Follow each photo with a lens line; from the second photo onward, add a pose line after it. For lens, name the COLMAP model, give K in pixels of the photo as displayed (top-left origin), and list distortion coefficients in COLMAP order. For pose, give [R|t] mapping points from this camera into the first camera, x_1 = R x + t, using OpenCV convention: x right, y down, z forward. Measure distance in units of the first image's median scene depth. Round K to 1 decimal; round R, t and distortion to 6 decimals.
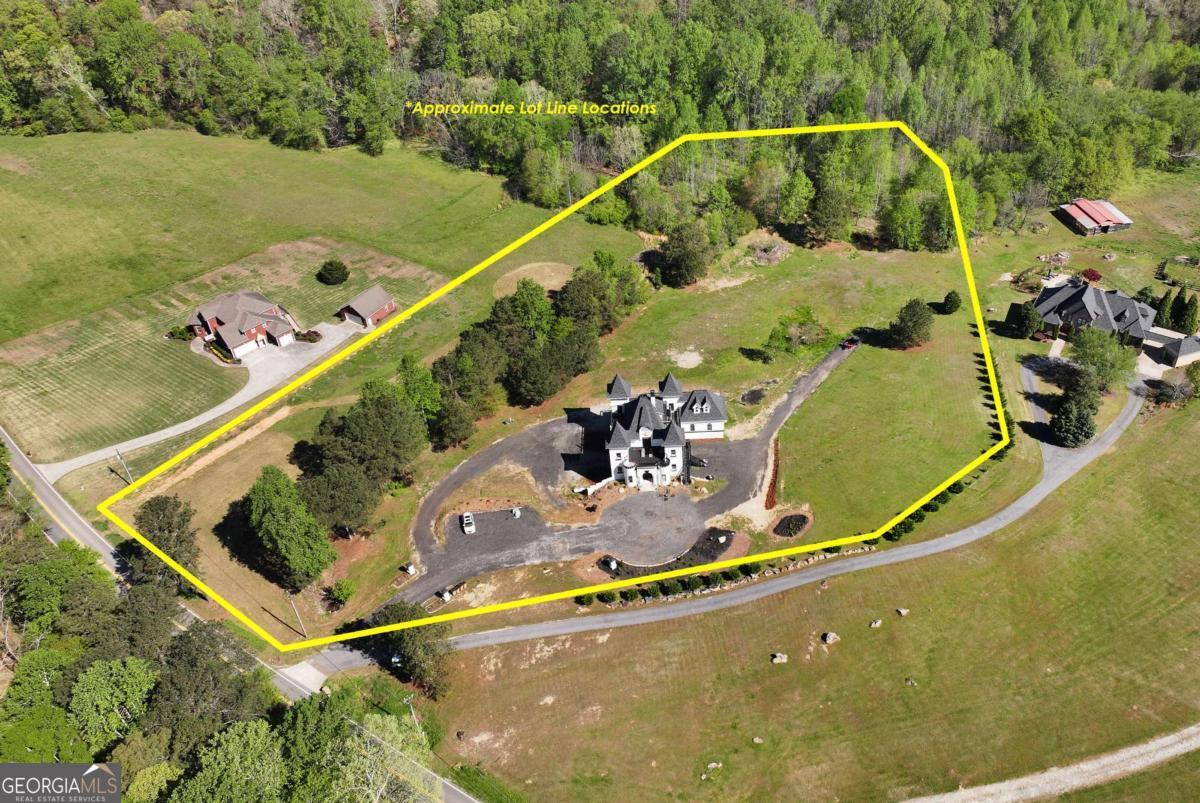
lens RADIAL K [[938.2, 0, 716.3], [0, 938.2, 400.4], [0, 0, 1]] dist [0.006094, -0.006798]
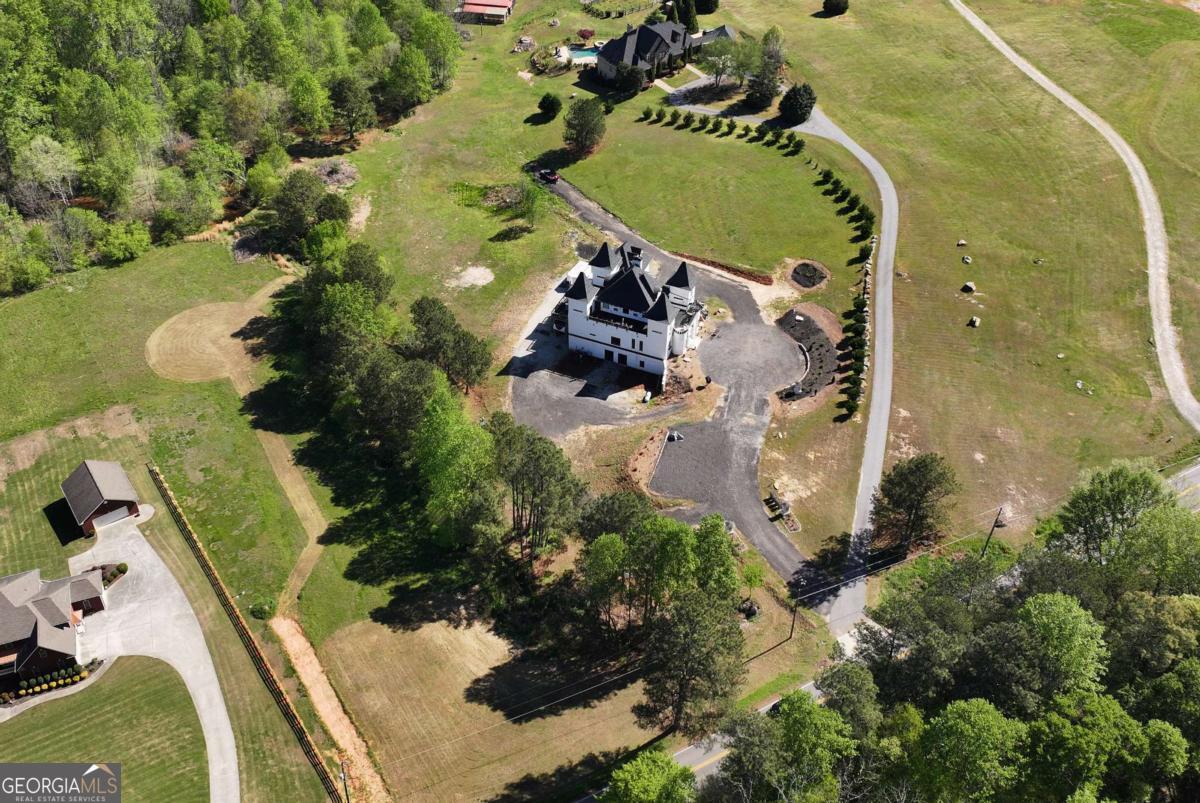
lens RADIAL K [[1115.2, 0, 524.5], [0, 1115.2, 346.3], [0, 0, 1]] dist [0.010327, -0.014680]
pose [[0.500113, -0.556093, 0.663813, -0.874590], [0.567608, 0.789434, 0.233697, -0.251056], [-0.653994, 0.259911, 0.710450, 0.333198]]
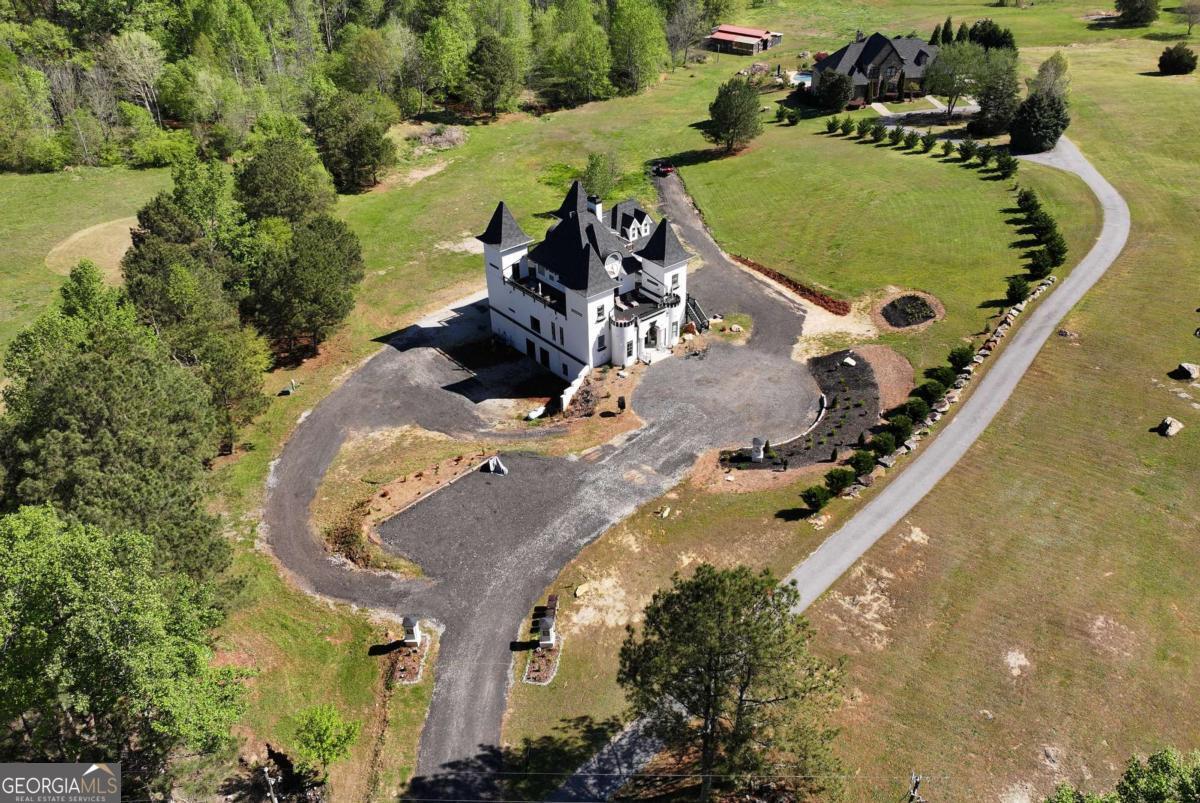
lens RADIAL K [[971.5, 0, 608.5], [0, 971.5, 400.2], [0, 0, 1]] dist [0.004685, -0.004595]
pose [[0.805053, -0.330766, 0.492427, -0.382977], [0.383529, 0.923504, -0.006697, 0.109080], [-0.452543, 0.194251, 0.870328, 0.516348]]
